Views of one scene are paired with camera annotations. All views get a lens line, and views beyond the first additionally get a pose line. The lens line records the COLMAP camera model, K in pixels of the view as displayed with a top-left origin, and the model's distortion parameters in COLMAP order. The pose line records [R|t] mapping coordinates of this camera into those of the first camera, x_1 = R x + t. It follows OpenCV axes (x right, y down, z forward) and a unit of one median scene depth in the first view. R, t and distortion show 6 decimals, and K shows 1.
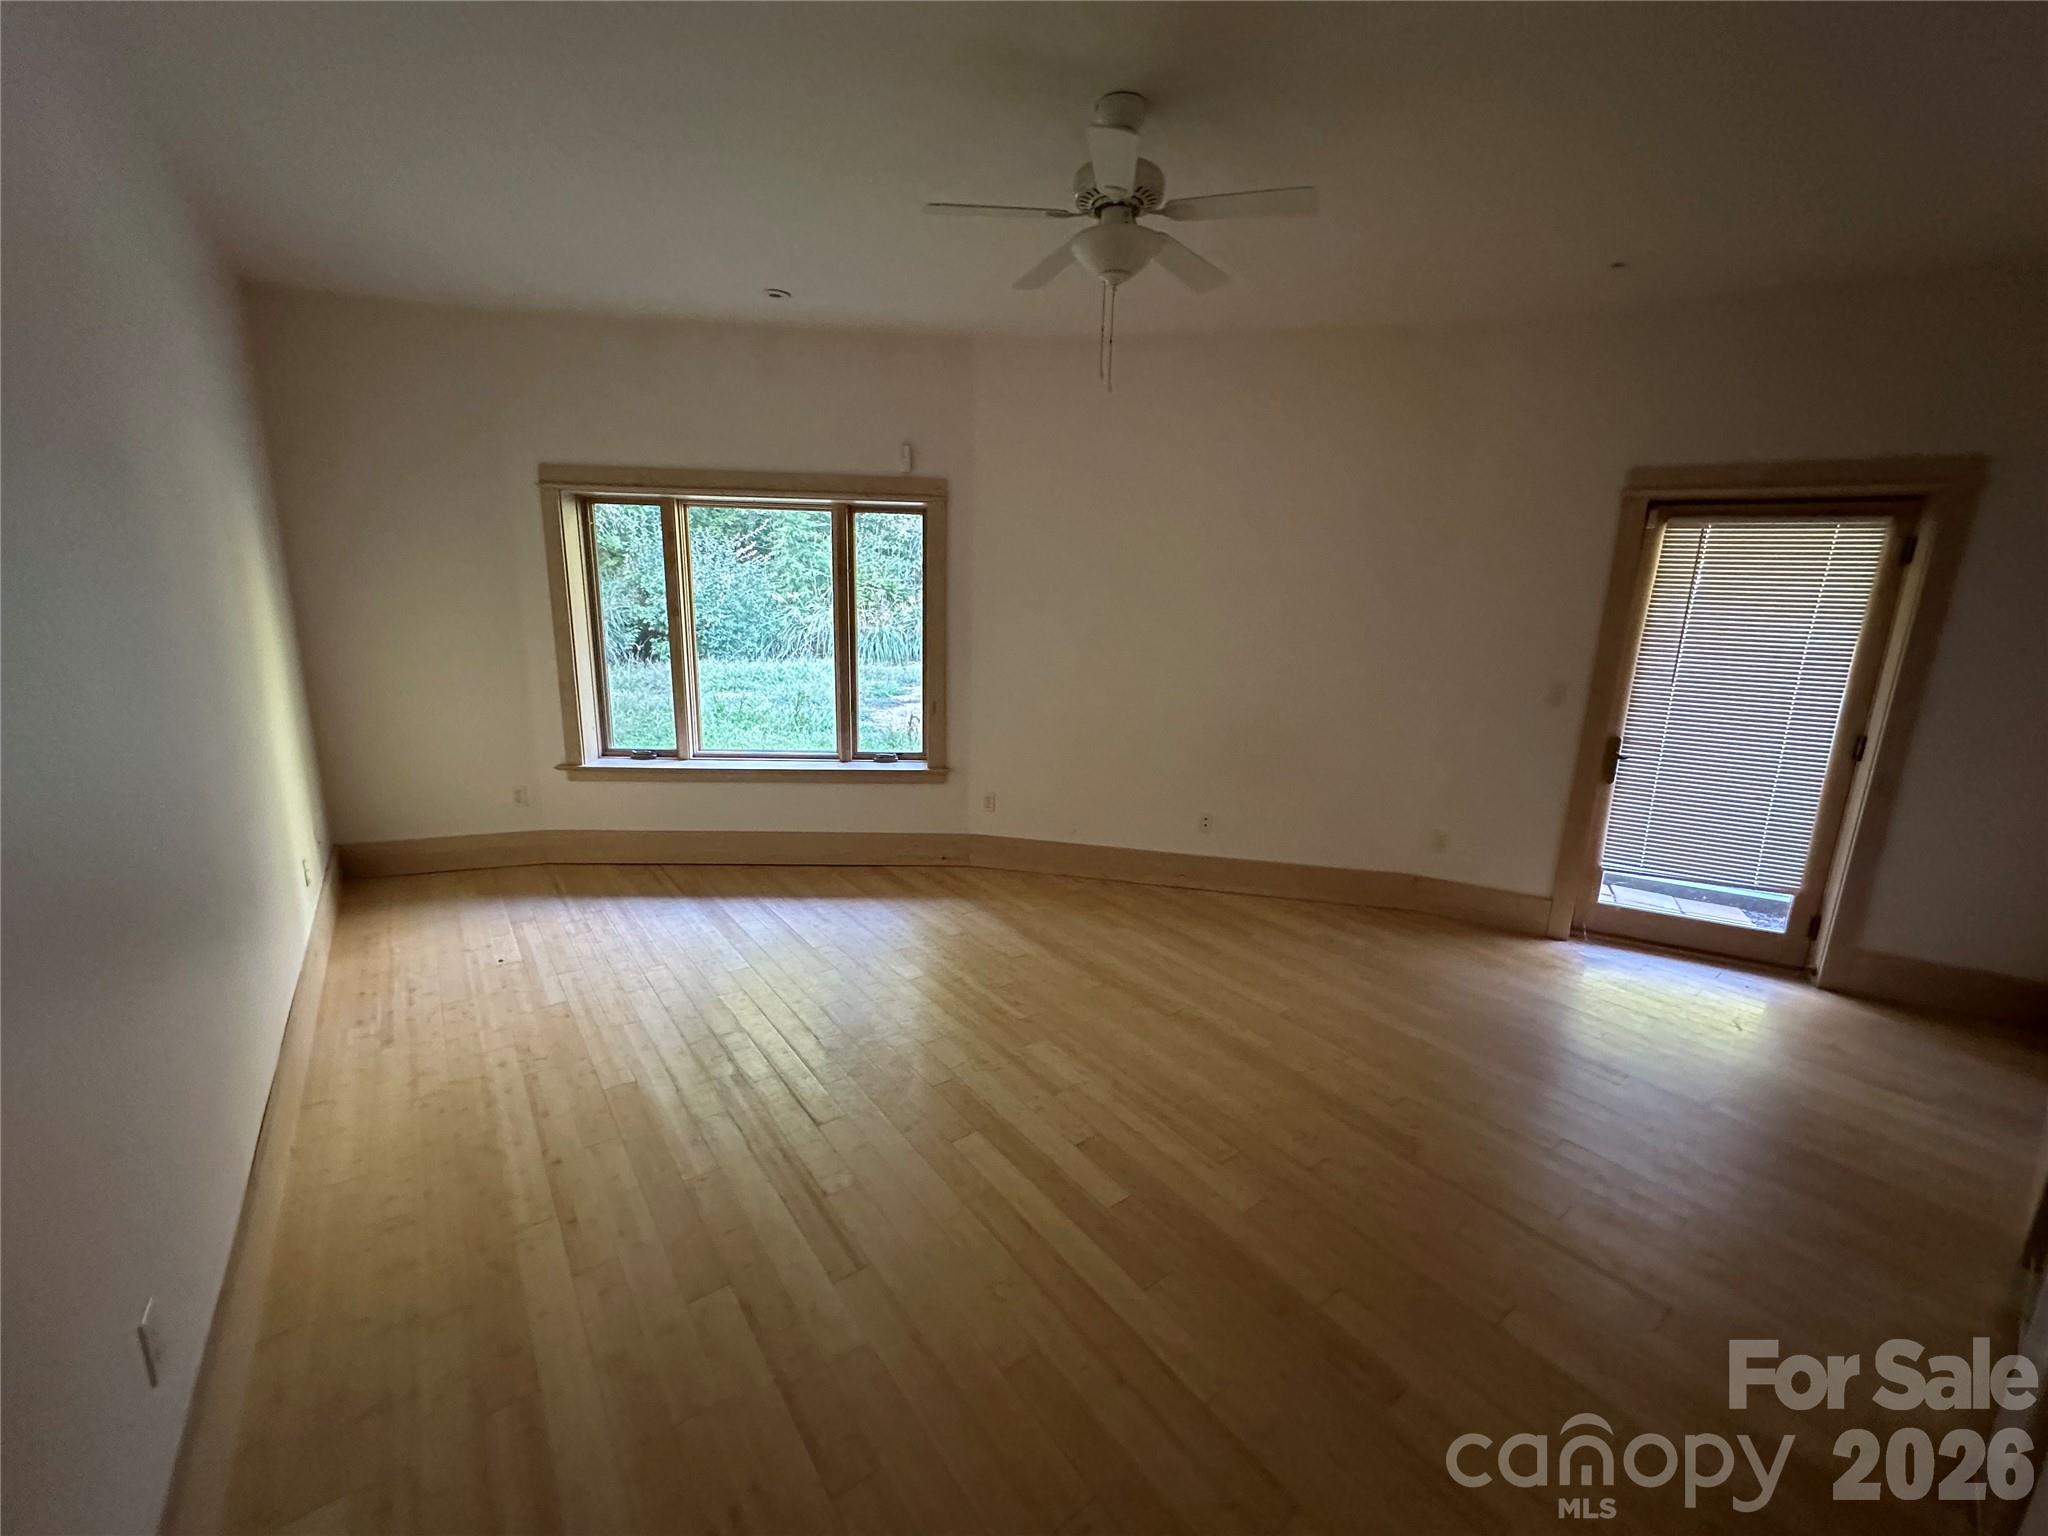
lens RADIAL K [[822.2, 0, 1029.5], [0, 822.2, 770.7], [0, 0, 1]] dist [-0.003122, -0.000659]
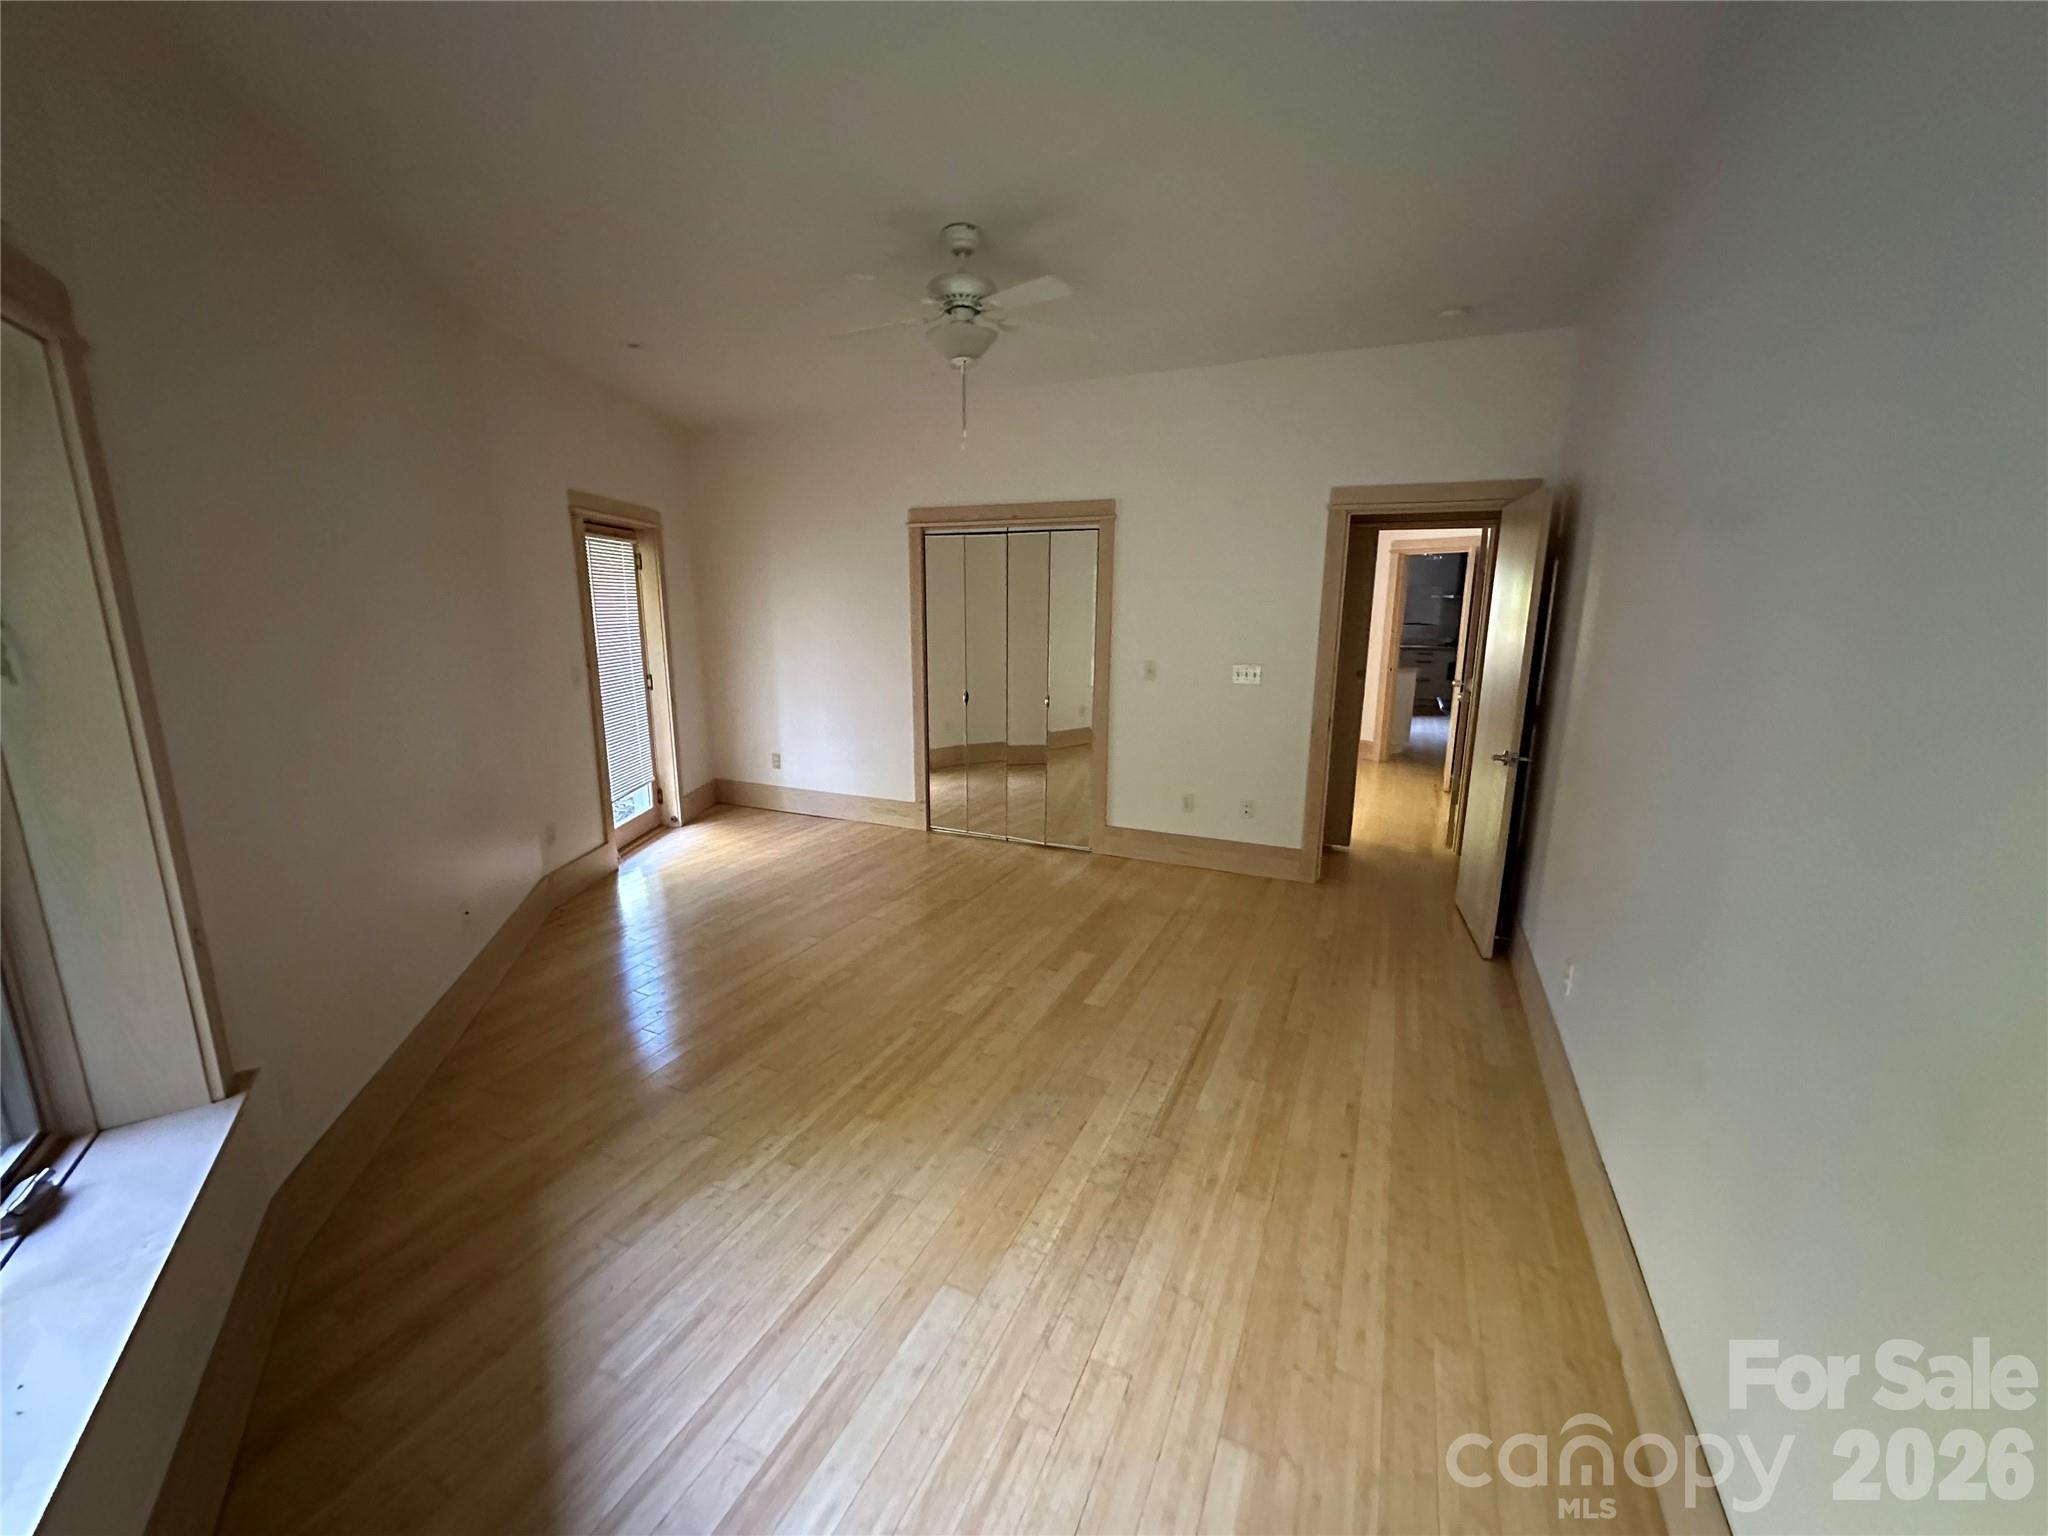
lens RADIAL K [[822.2, 0, 1026.7], [0, 822.2, 768.7], [0, 0, 1]] dist [-0.003122, -0.000659]
pose [[-0.479246, -0.207526, 0.852793, -0.921586], [0.176050, 0.929167, 0.325046, -0.314946], [-0.859843, 0.305912, -0.408764, 1.276471]]
